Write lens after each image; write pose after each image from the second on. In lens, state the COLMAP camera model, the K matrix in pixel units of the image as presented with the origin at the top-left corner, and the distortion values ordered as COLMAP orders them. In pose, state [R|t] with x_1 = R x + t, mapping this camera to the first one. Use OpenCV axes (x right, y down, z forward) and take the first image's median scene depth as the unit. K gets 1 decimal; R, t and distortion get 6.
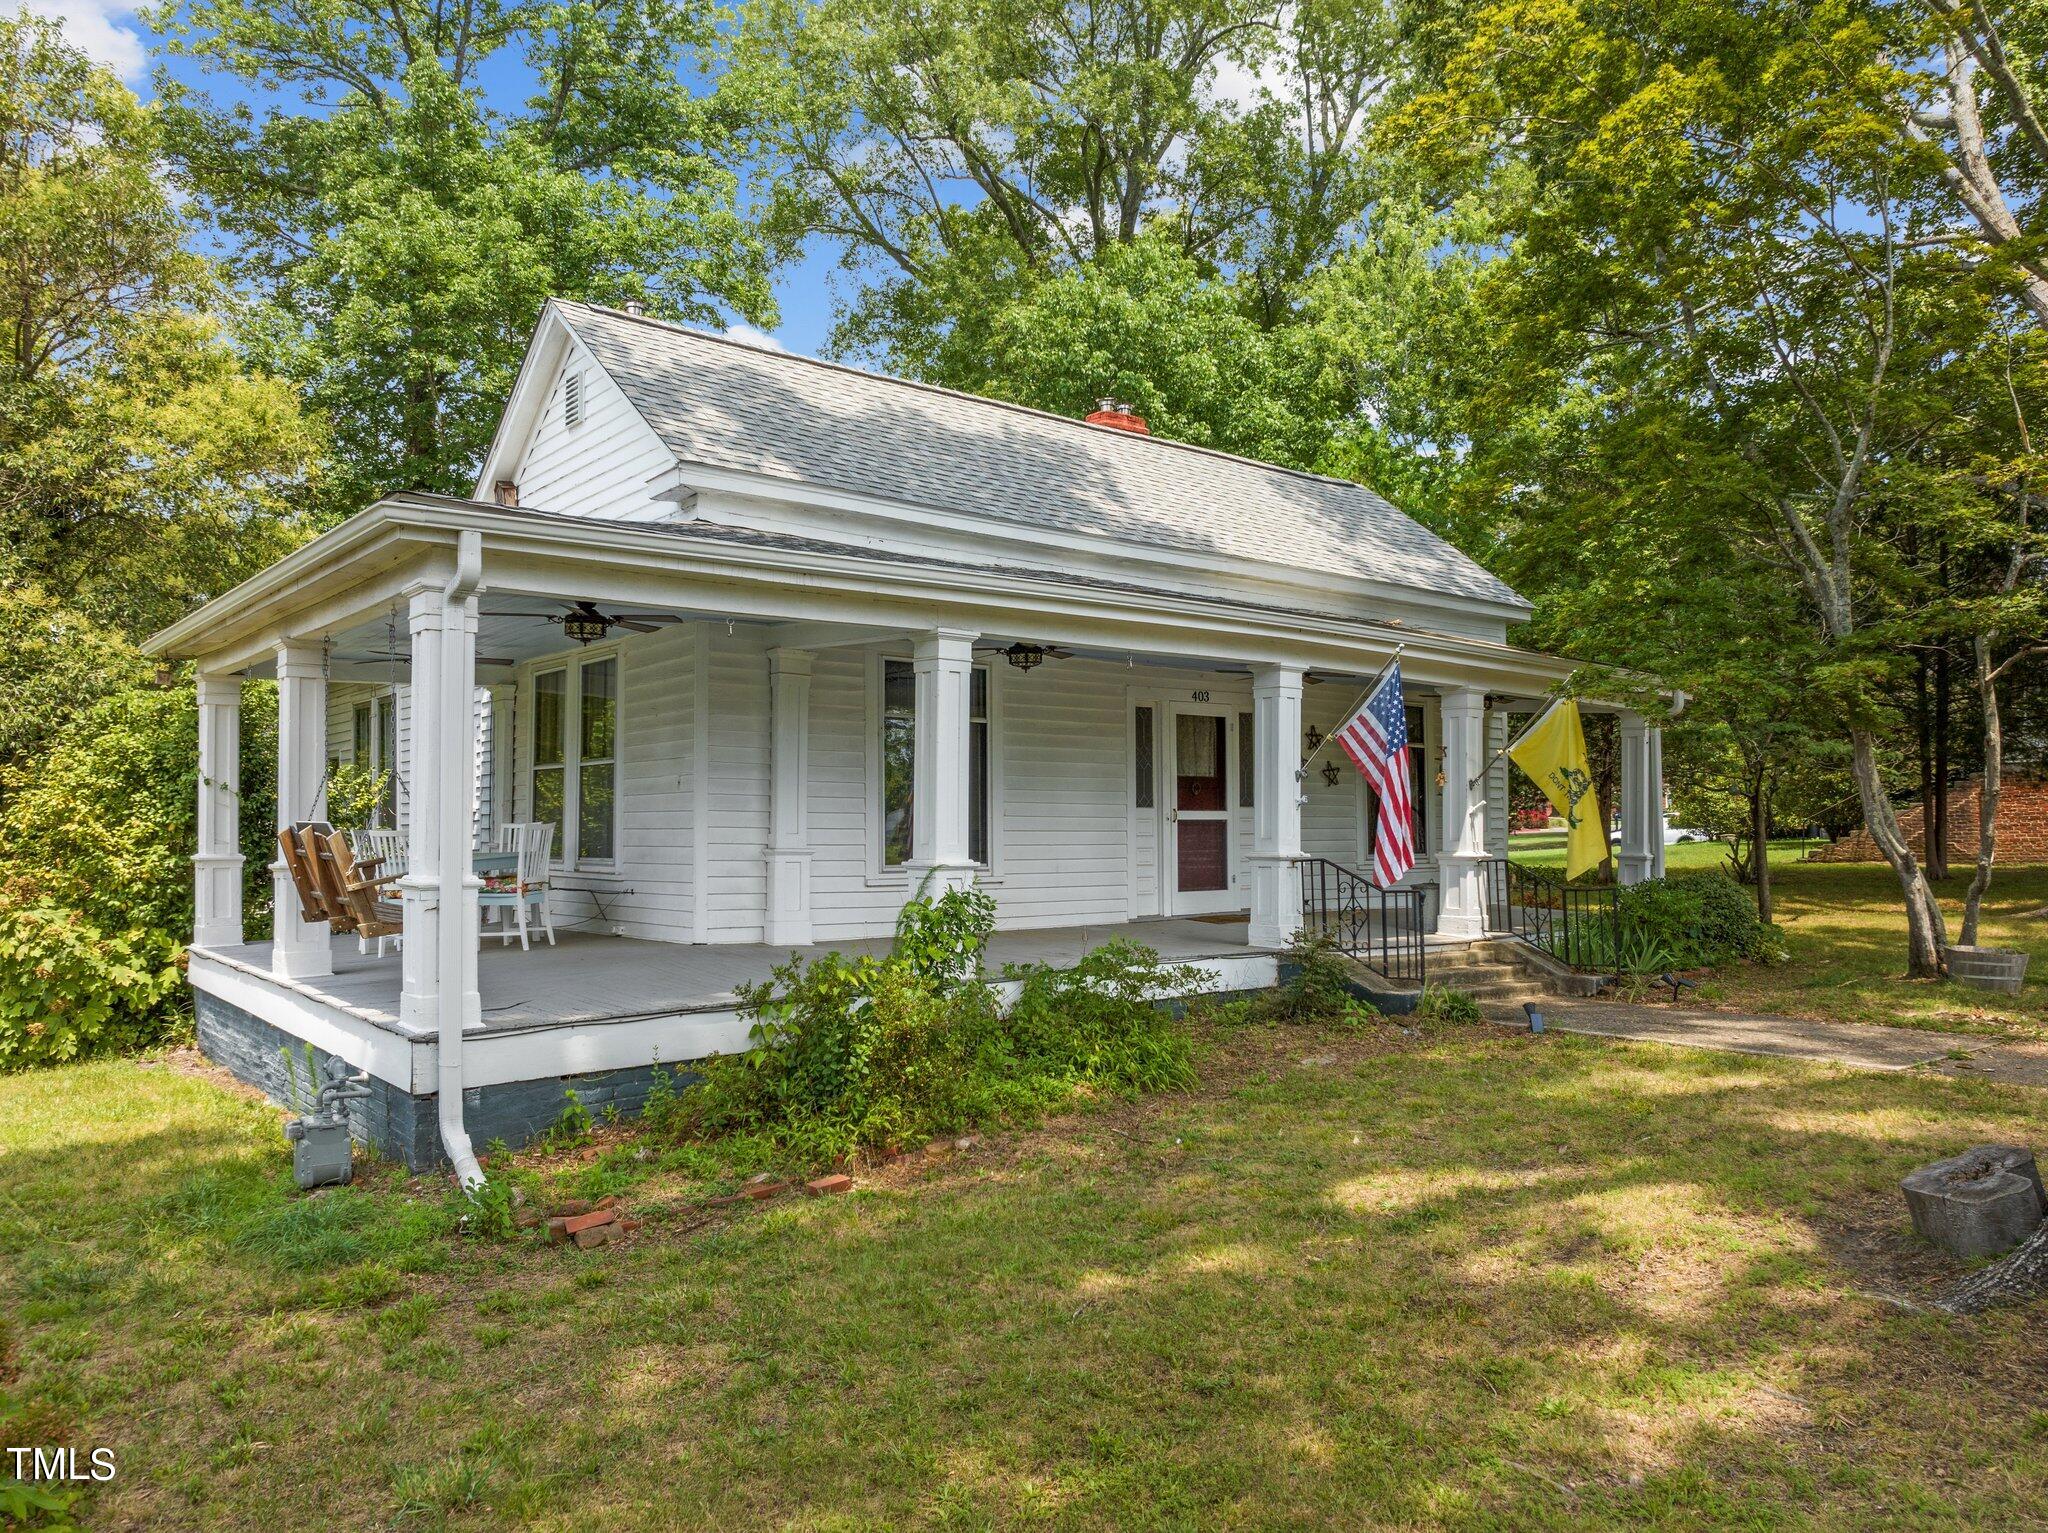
lens RADIAL K [[1449.8, 0, 1034.2], [0, 1449.8, 770.8], [0, 0, 1]] dist [-0.022225, -0.000589]
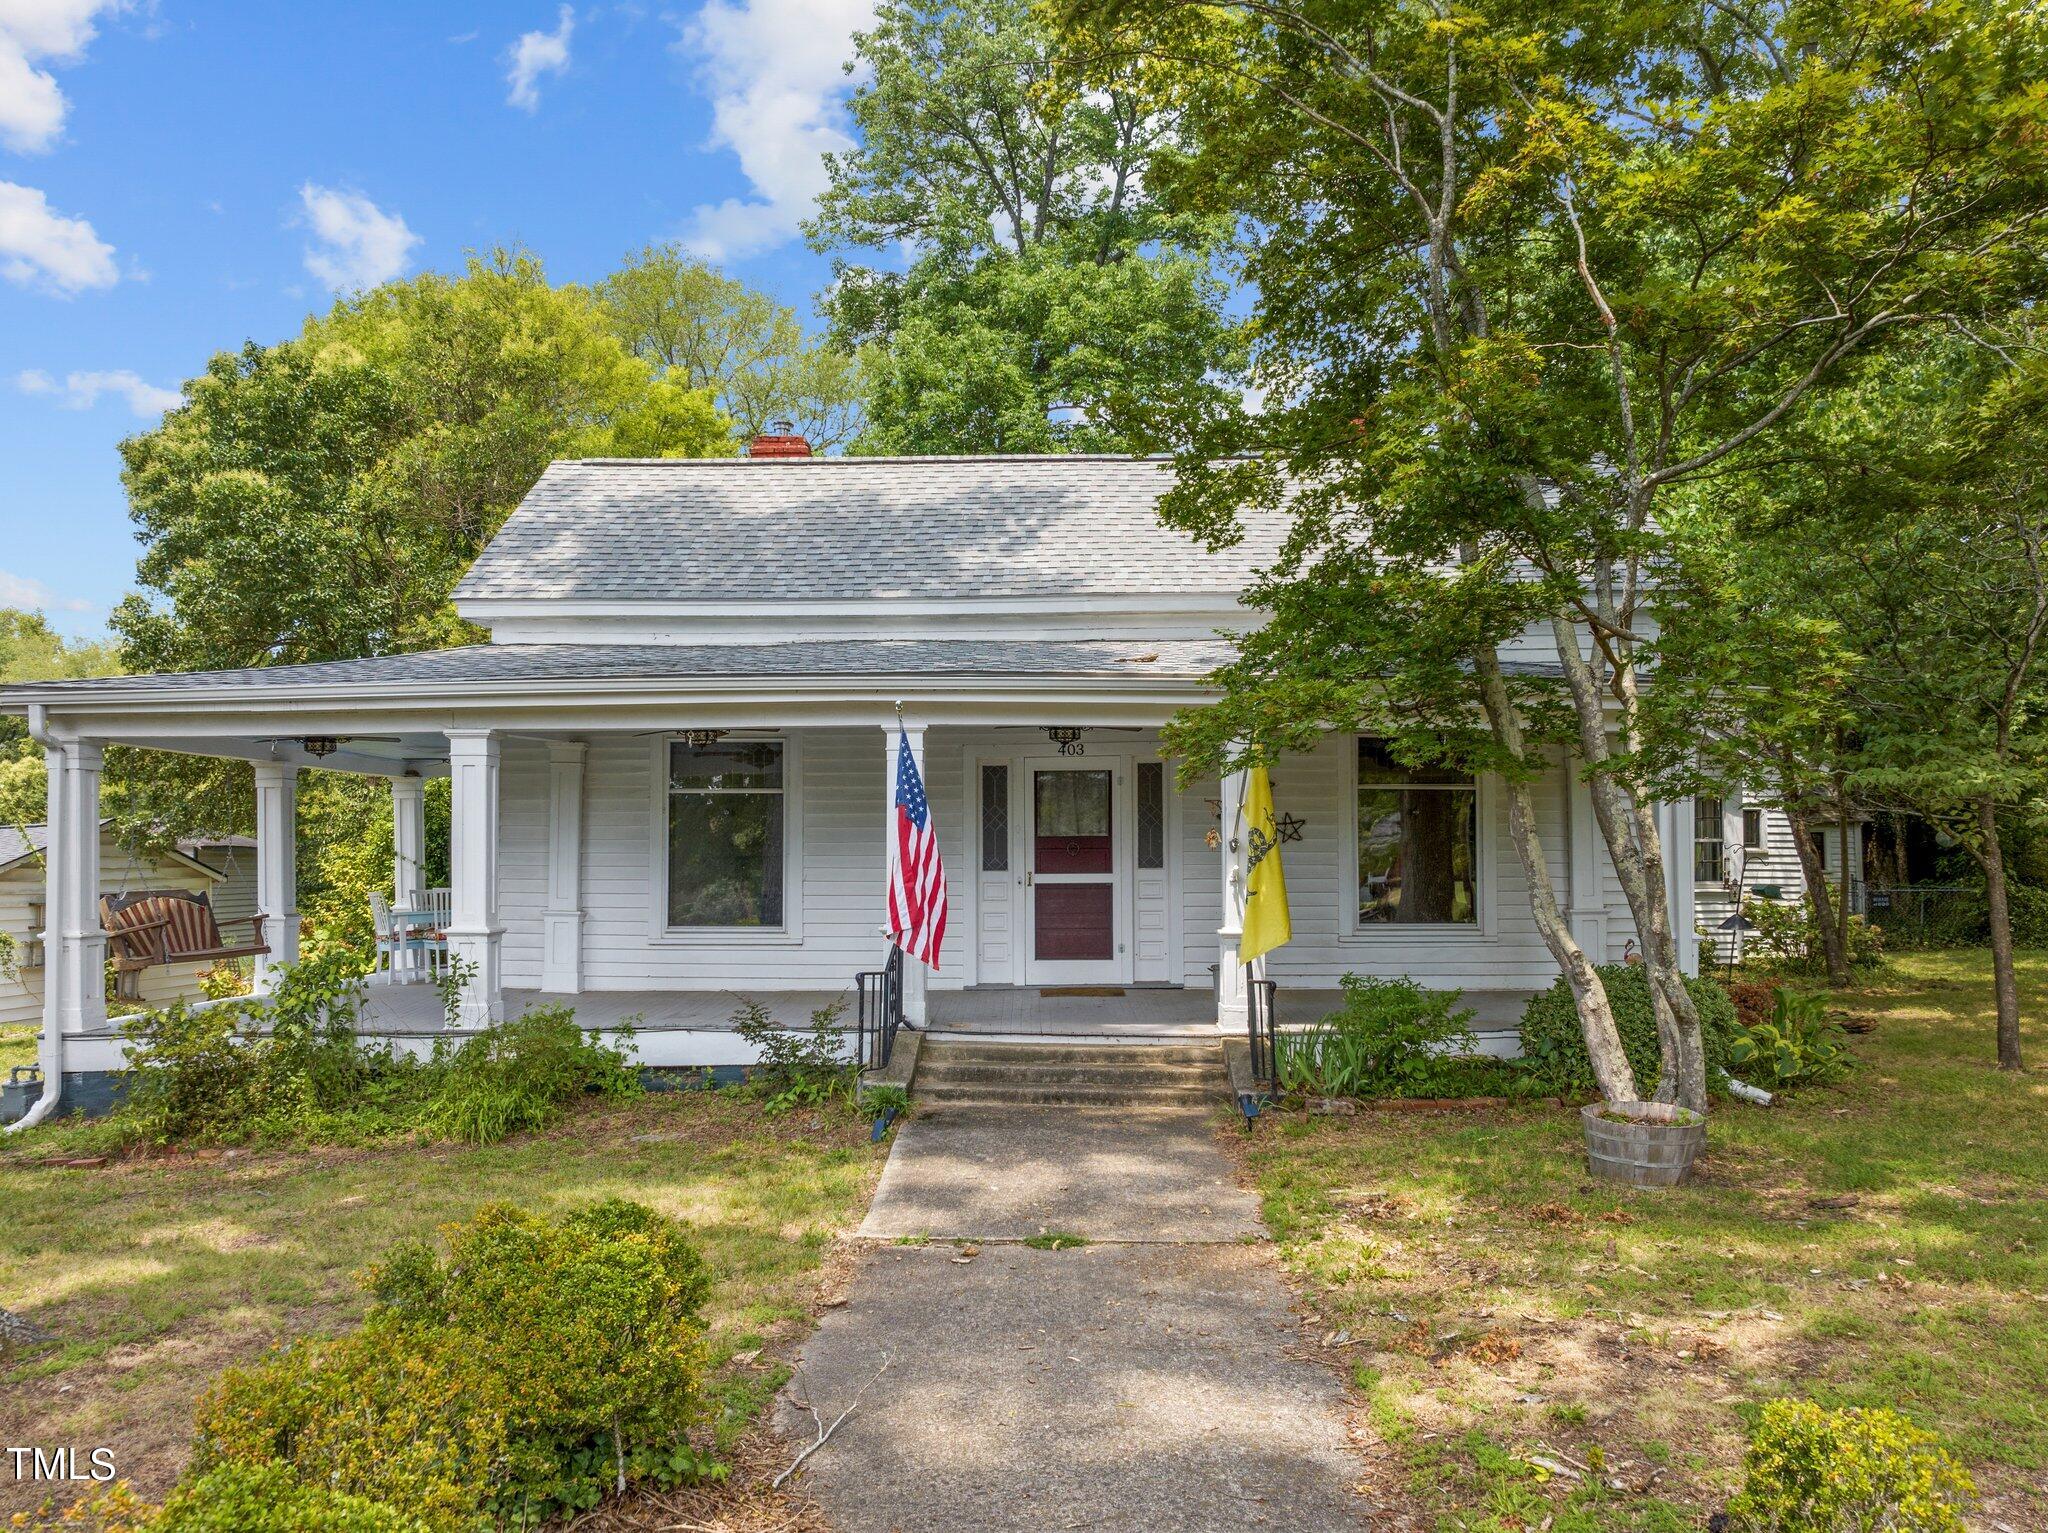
lens RADIAL K [[1450.4, 0, 1050.8], [0, 1450.4, 811.0], [0, 0, 1]] dist [-0.052399, 0.009980]
pose [[0.761417, -0.021417, -0.647909, 0.806849], [0.027559, 0.999620, -0.000657, -0.013903], [0.647677, -0.017355, 0.761718, 0.324882]]
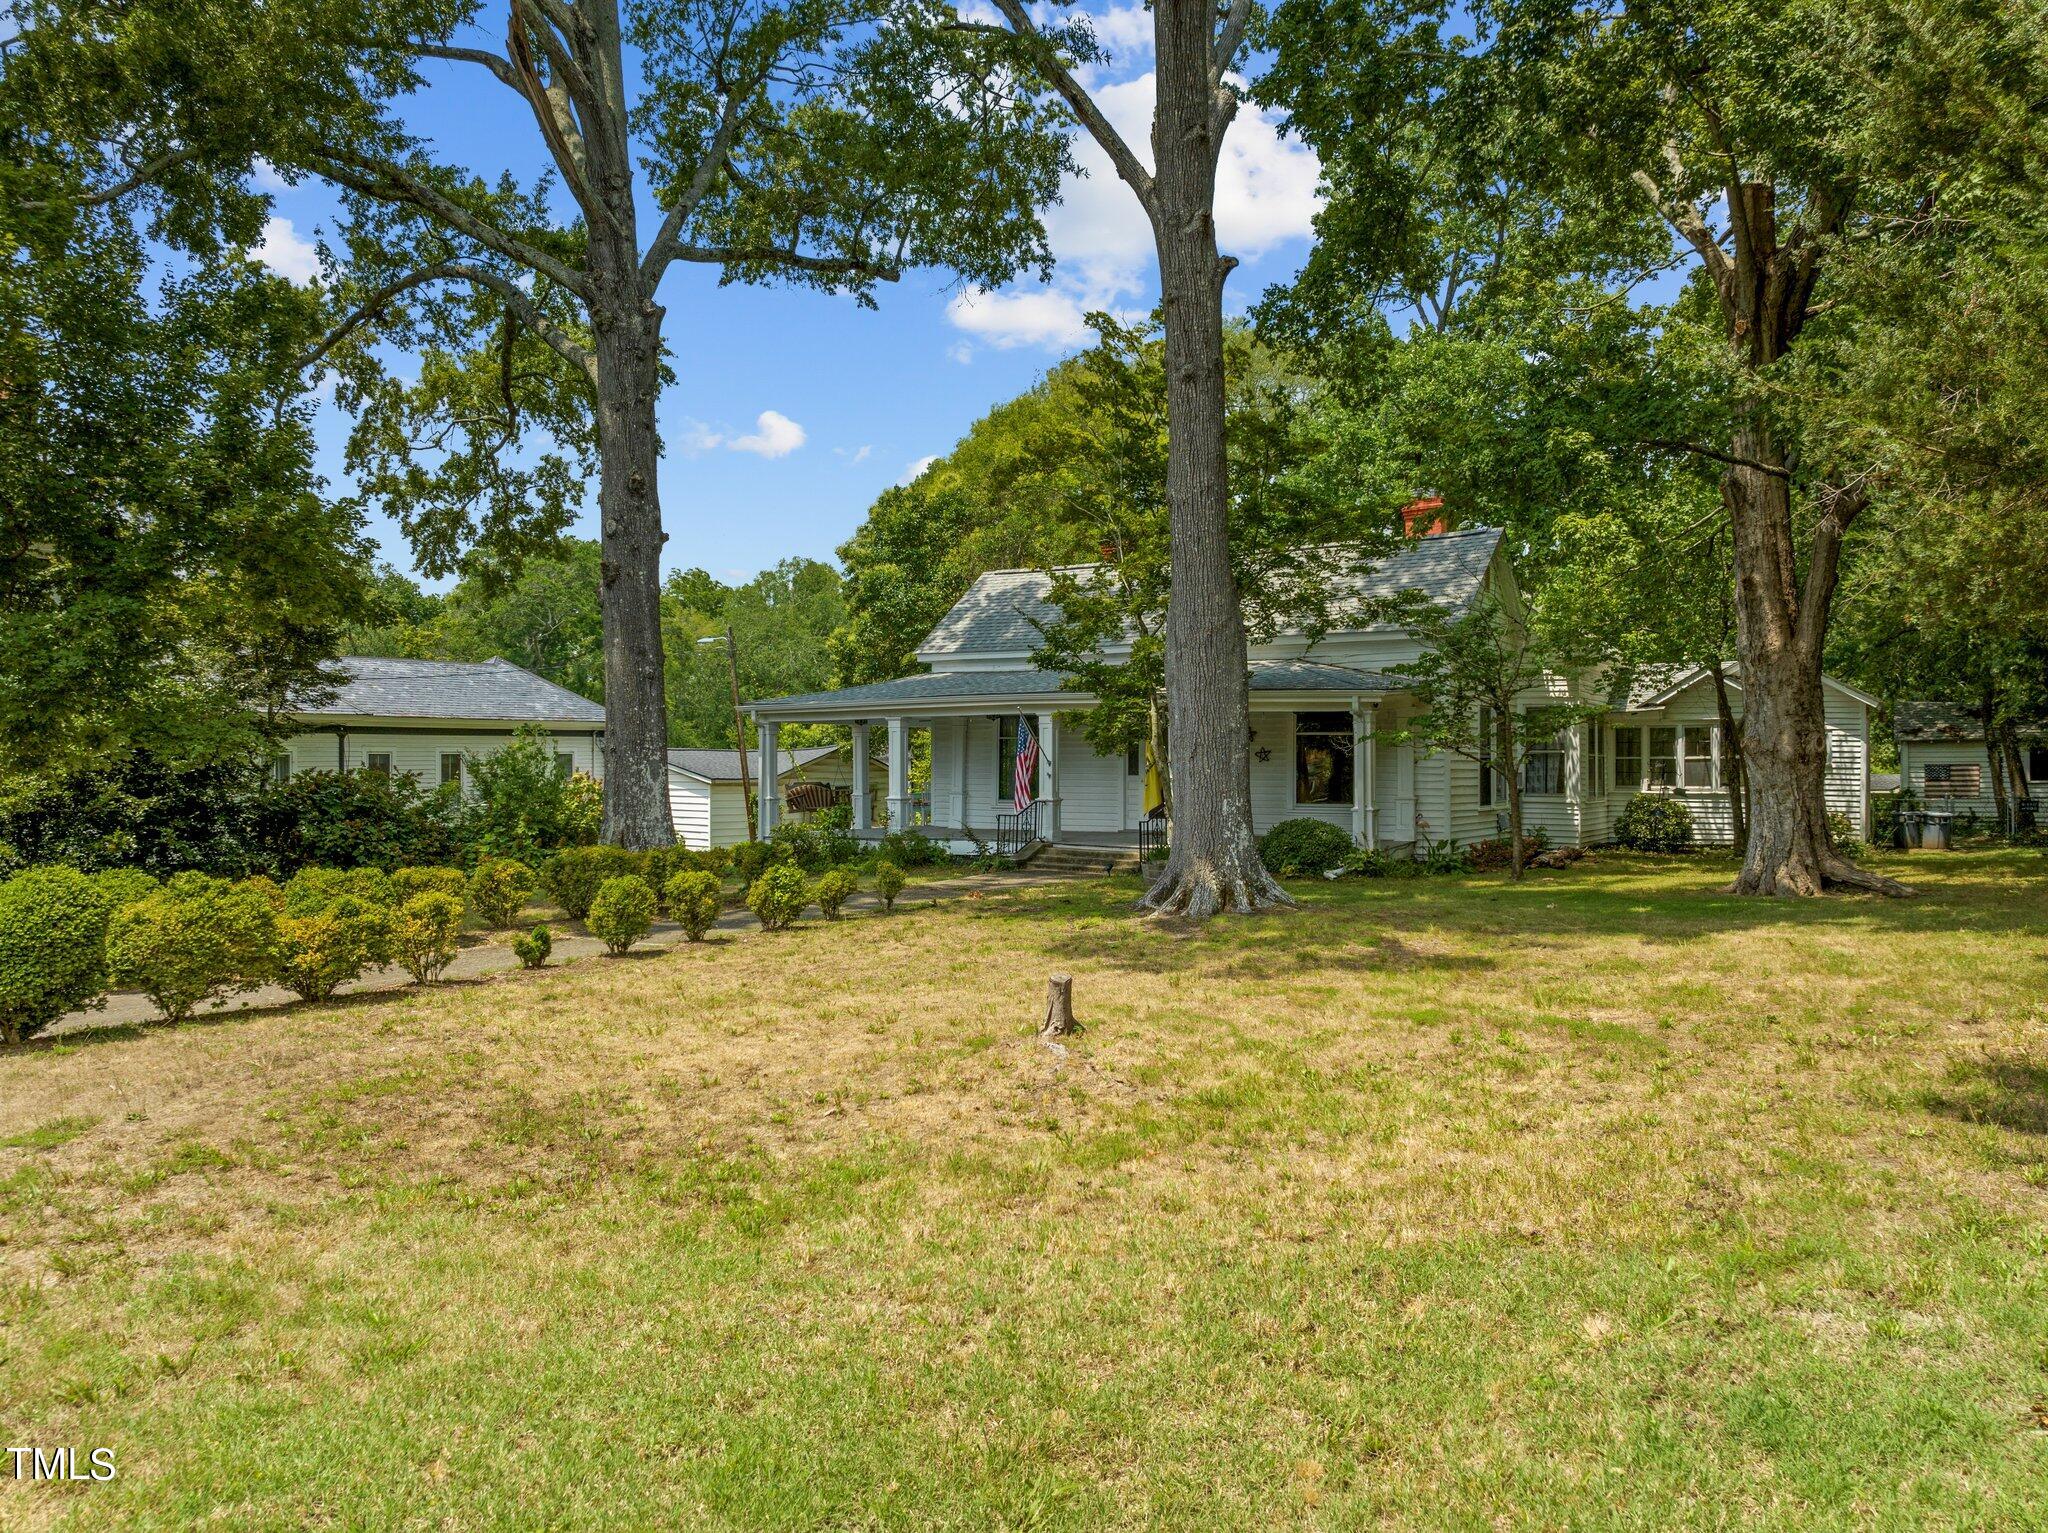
lens RADIAL K [[1450.4, 0, 1099.4], [0, 1450.4, 774.1], [0, 0, 1]] dist [-0.052399, 0.009980]
pose [[0.354281, 0.007837, -0.935106, 2.129967], [0.037256, 0.999053, 0.022488, -0.025381], [0.934397, -0.042805, 0.353653, 0.278458]]
